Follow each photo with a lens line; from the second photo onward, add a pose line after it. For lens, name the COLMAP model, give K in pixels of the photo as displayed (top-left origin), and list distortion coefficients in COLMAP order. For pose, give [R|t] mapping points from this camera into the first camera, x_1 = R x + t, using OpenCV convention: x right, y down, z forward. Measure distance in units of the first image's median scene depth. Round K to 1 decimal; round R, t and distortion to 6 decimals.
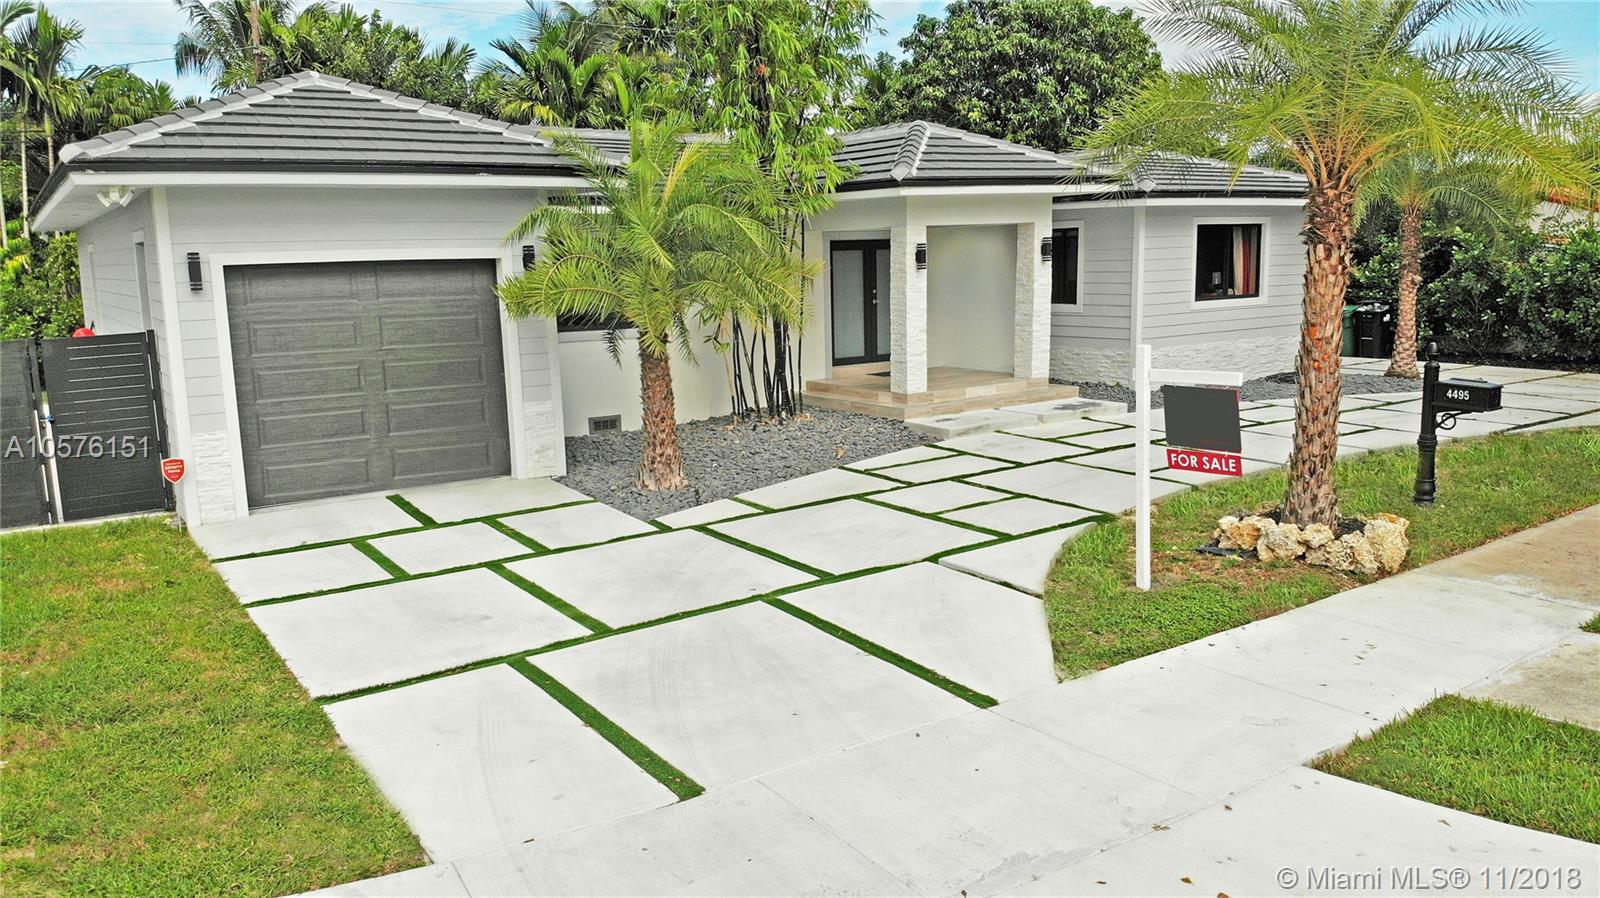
lens RADIAL K [[1160.7, 0, 822.8], [0, 1160.7, 449.2], [0, 0, 1]] dist [0.052739, -0.000604]
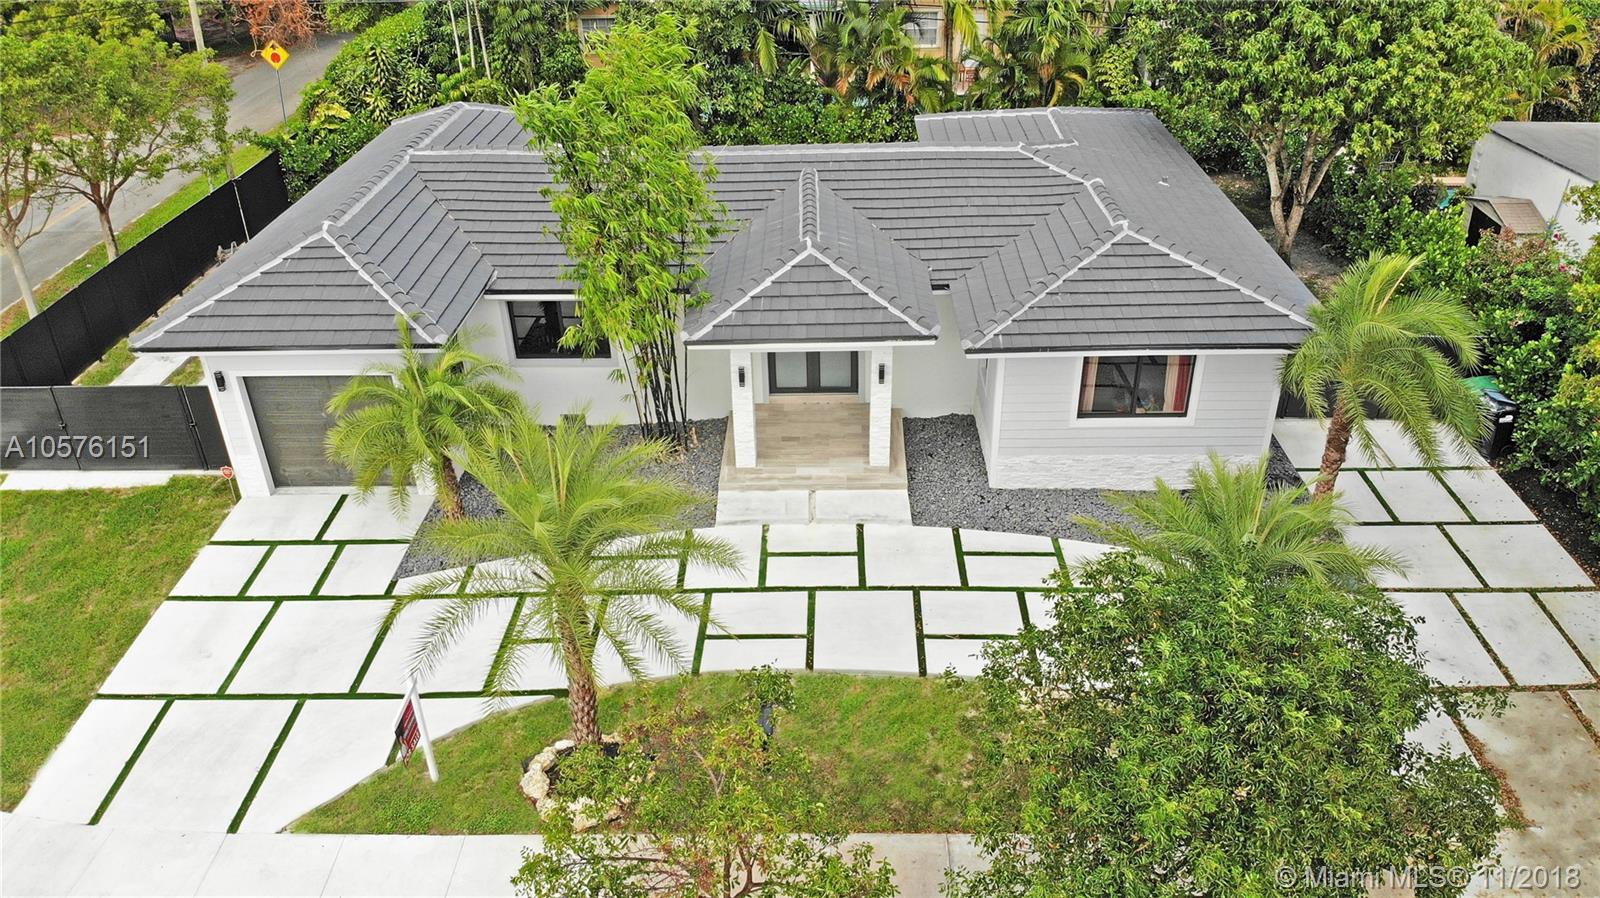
lens RADIAL K [[1118.1, 0, 800.0], [0, 1118.1, 449.0], [0, 0, 1]] dist [0.003307, -0.000419]
pose [[0.805220, 0.307903, -0.506771, 1.019951], [-0.103025, 0.914268, 0.391791, -0.757529], [0.583958, -0.263268, 0.767908, 0.123867]]
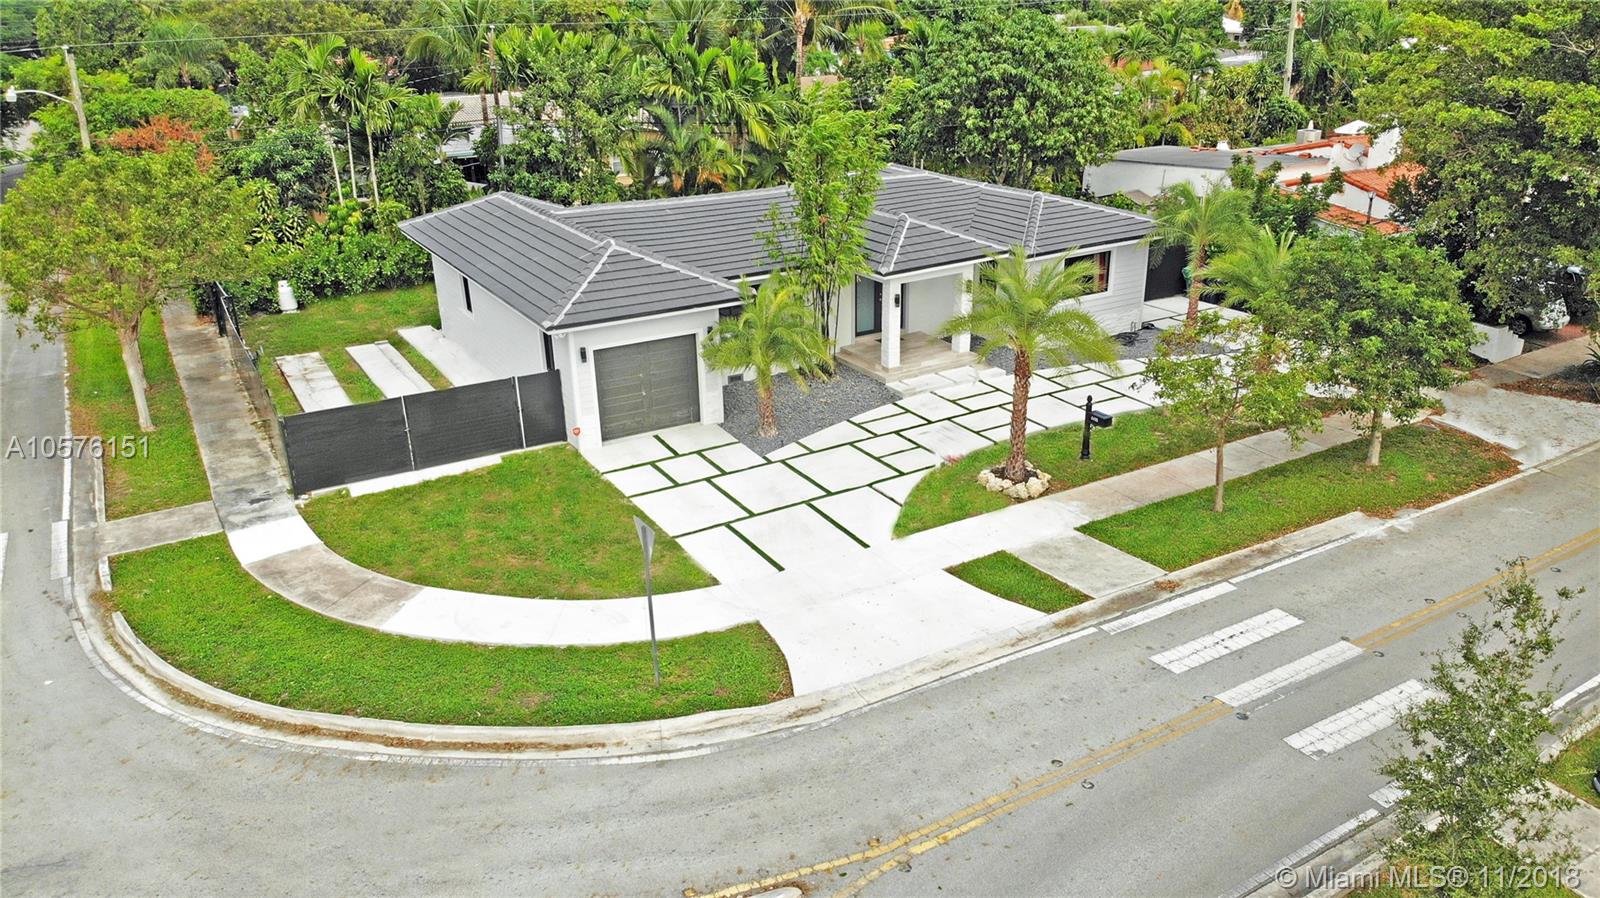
lens RADIAL K [[1160.7, 0, 822.8], [0, 1160.7, 449.2], [0, 0, 1]] dist [0.052739, -0.000604]
pose [[0.997330, 0.039457, -0.061456, 0.119461], [-0.025708, 0.977305, 0.210269, -0.439911], [0.068357, -0.208128, 0.975710, -1.293892]]
